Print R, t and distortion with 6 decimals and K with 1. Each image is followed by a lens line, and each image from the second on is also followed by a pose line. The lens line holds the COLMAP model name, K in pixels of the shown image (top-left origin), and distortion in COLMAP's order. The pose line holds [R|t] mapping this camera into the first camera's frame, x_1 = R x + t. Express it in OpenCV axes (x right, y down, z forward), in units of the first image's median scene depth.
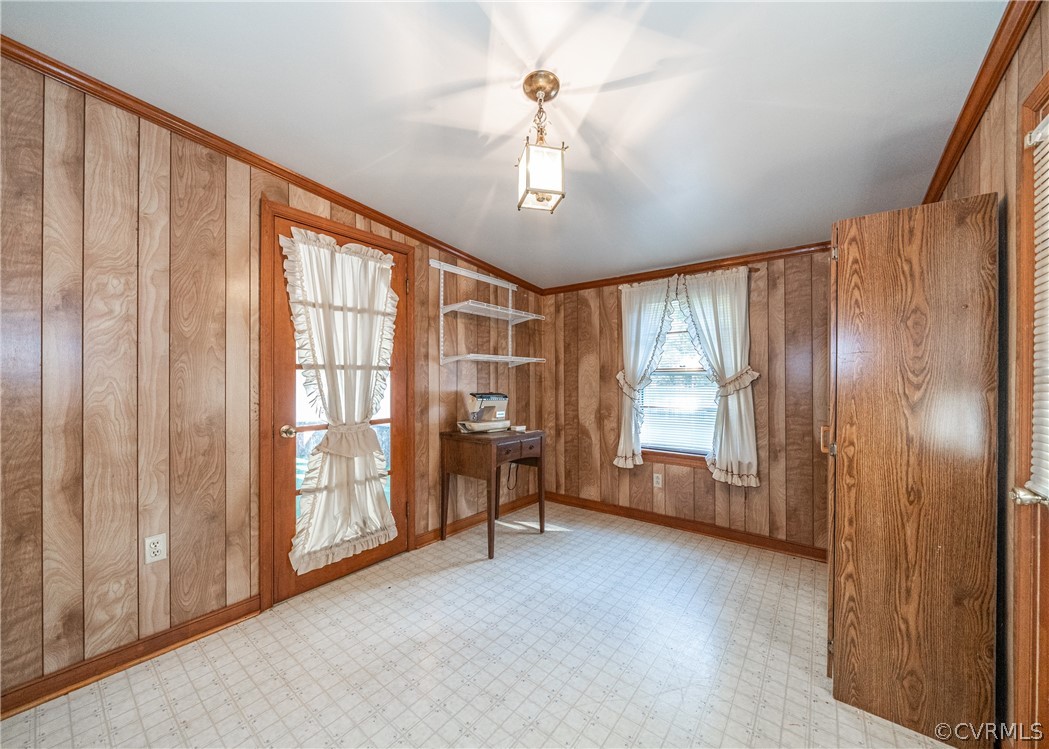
lens RADIAL K [[378.2, 0, 524.5], [0, 378.2, 374.5], [0, 0, 1]] dist [-0.000425, -0.000079]
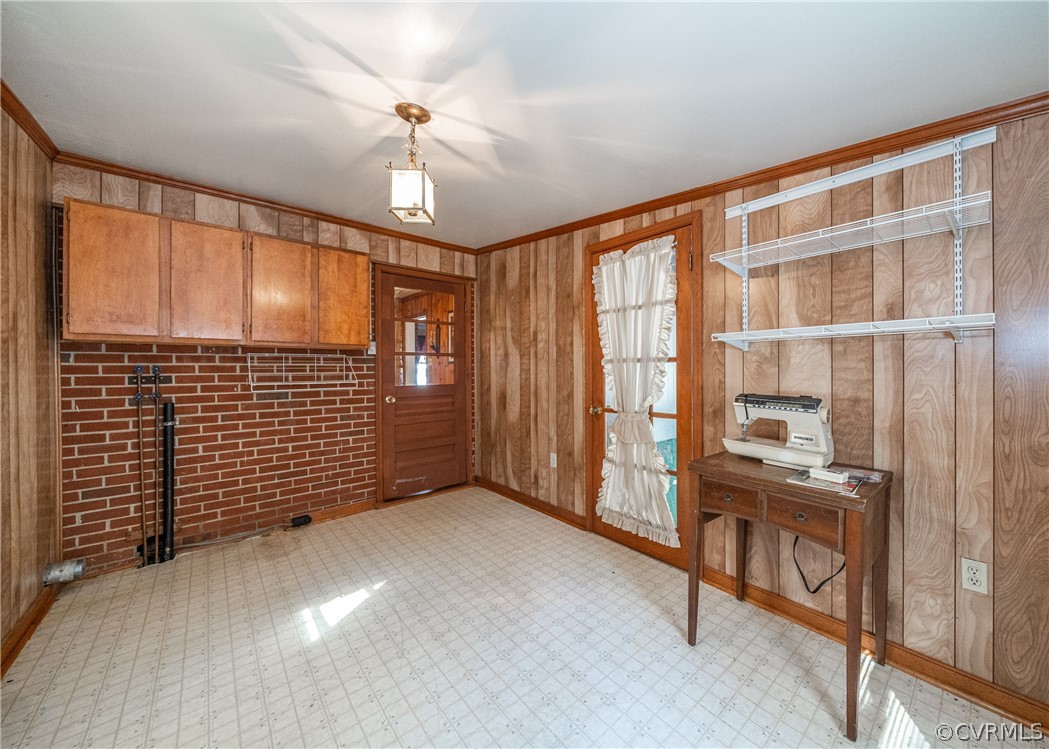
lens RADIAL K [[379.5, 0, 498.8], [0, 379.5, 389.5], [0, 0, 1]] dist [-0.000082, -0.000074]
pose [[-0.237187, 0.025590, -0.971127, 0.590542], [-0.013634, 0.999467, 0.029667, 0.031938], [0.971368, 0.020277, -0.236711, 0.748217]]
